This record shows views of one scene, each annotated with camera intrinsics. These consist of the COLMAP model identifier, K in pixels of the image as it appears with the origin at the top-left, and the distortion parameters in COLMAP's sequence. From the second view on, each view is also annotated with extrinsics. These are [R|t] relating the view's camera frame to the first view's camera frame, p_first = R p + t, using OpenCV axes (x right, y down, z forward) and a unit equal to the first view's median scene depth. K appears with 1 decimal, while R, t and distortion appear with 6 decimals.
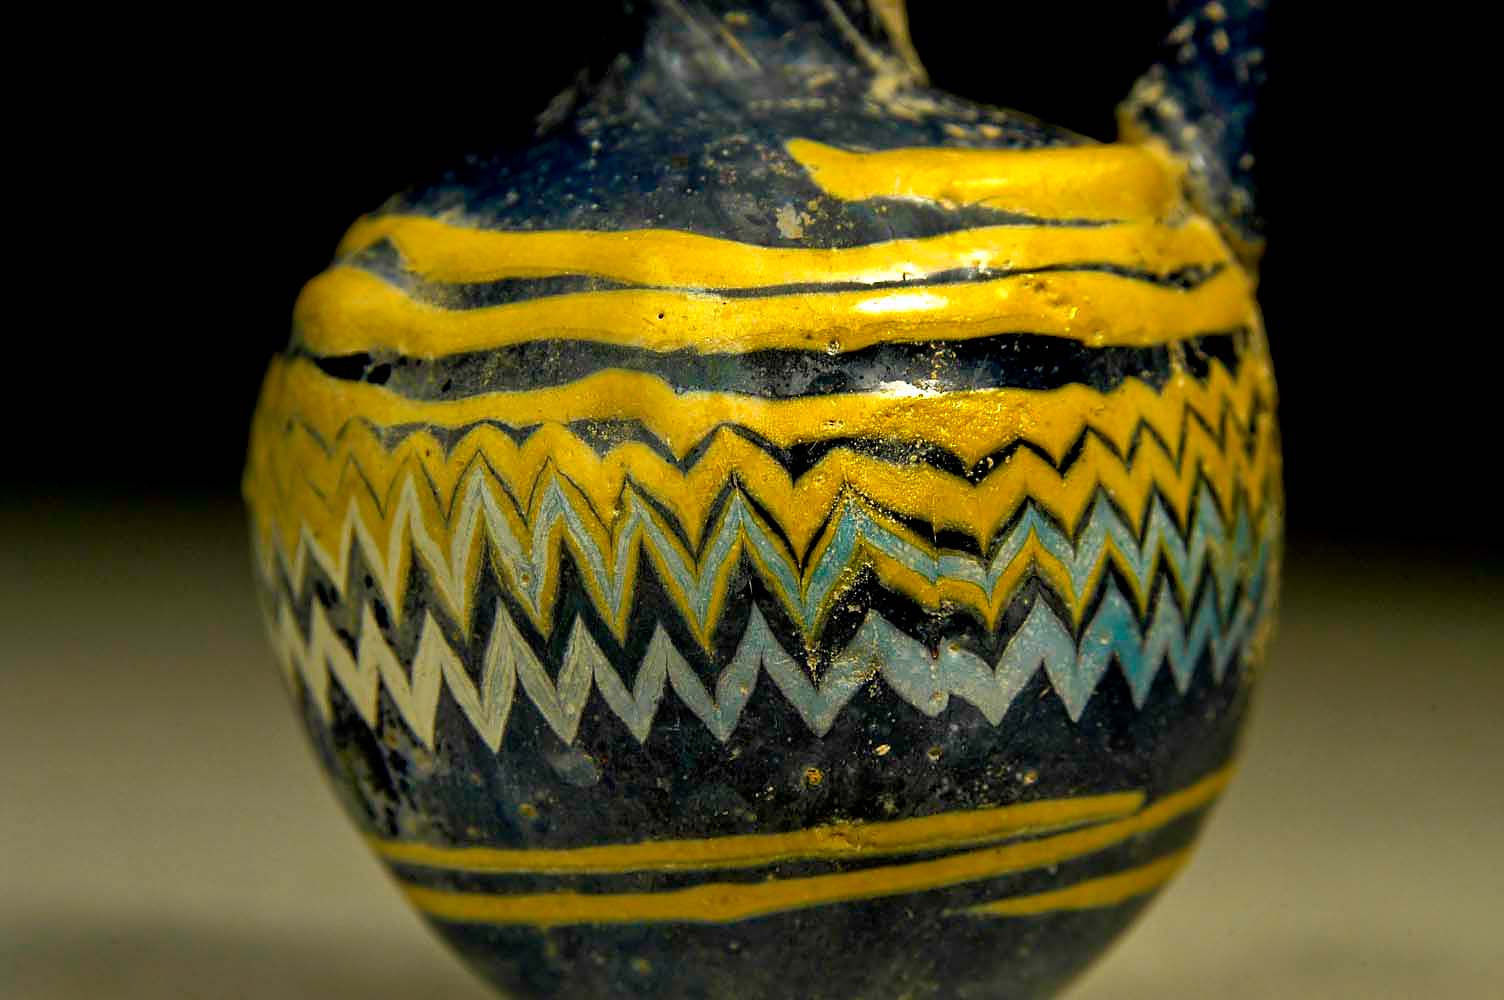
lens RADIAL K [[6388.6, 0, 751.0], [0, 6388.6, 498.8], [0, 0, 1]] dist [-0.499084, 0.000000]
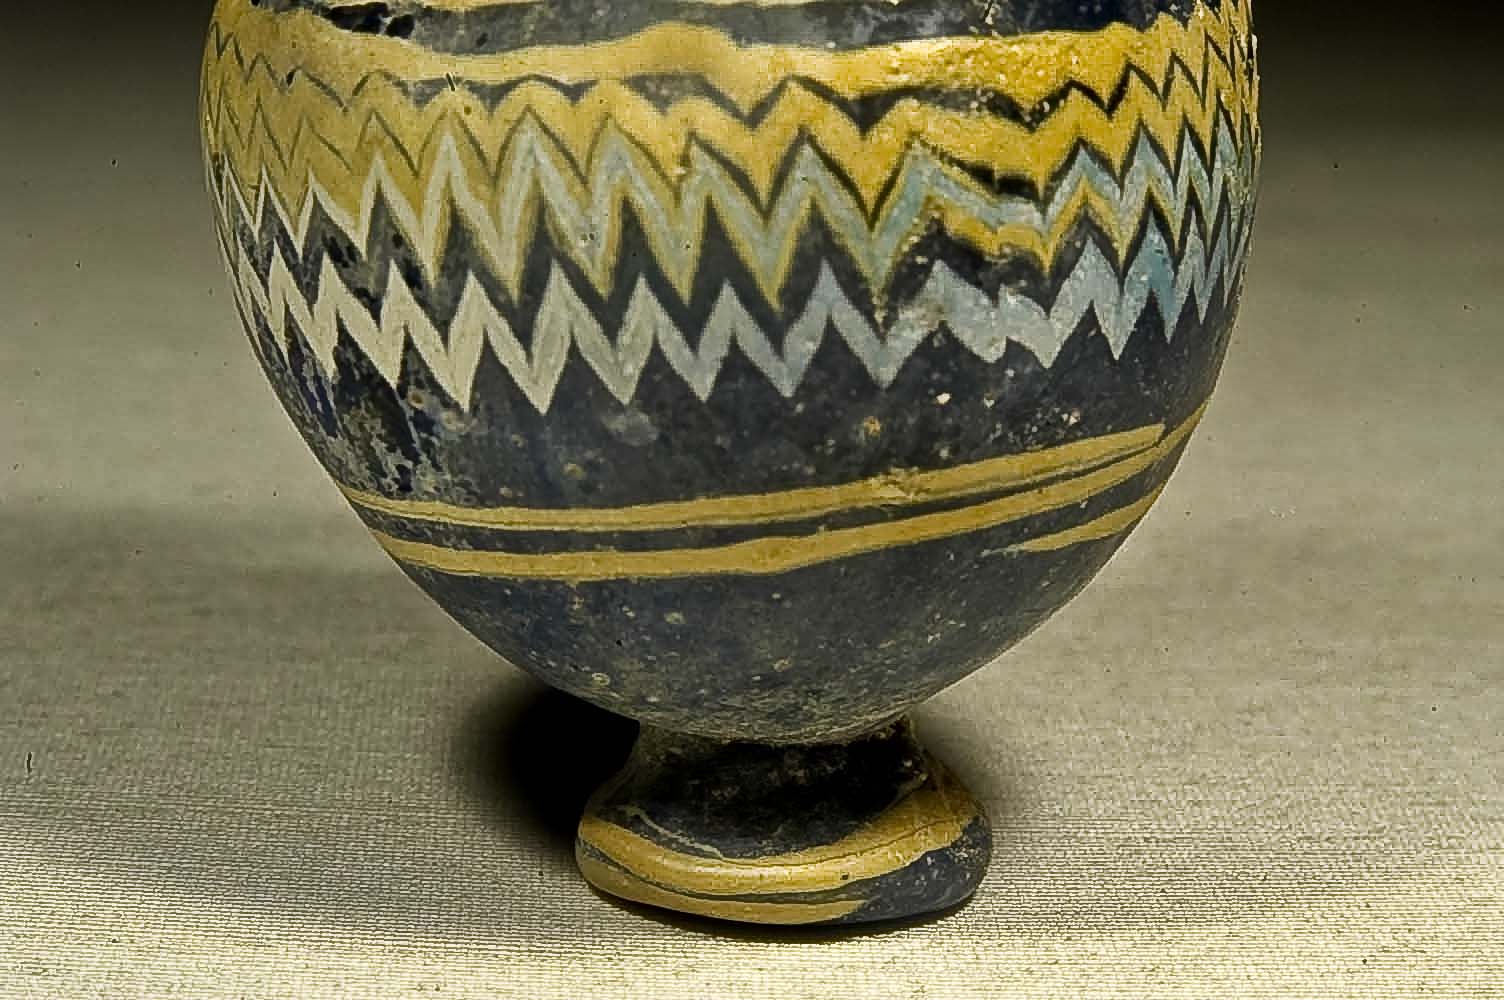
lens RADIAL K [[6388.6, 0, 754.2], [0, 6388.6, 500.1], [0, 0, 1]] dist [-0.499084, 0.000000]
pose [[0.970048, -0.047004, 0.238321, -0.243282], [0.016783, 0.991724, 0.127286, -0.071240], [-0.242331, -0.119474, 0.962809, 0.050292]]
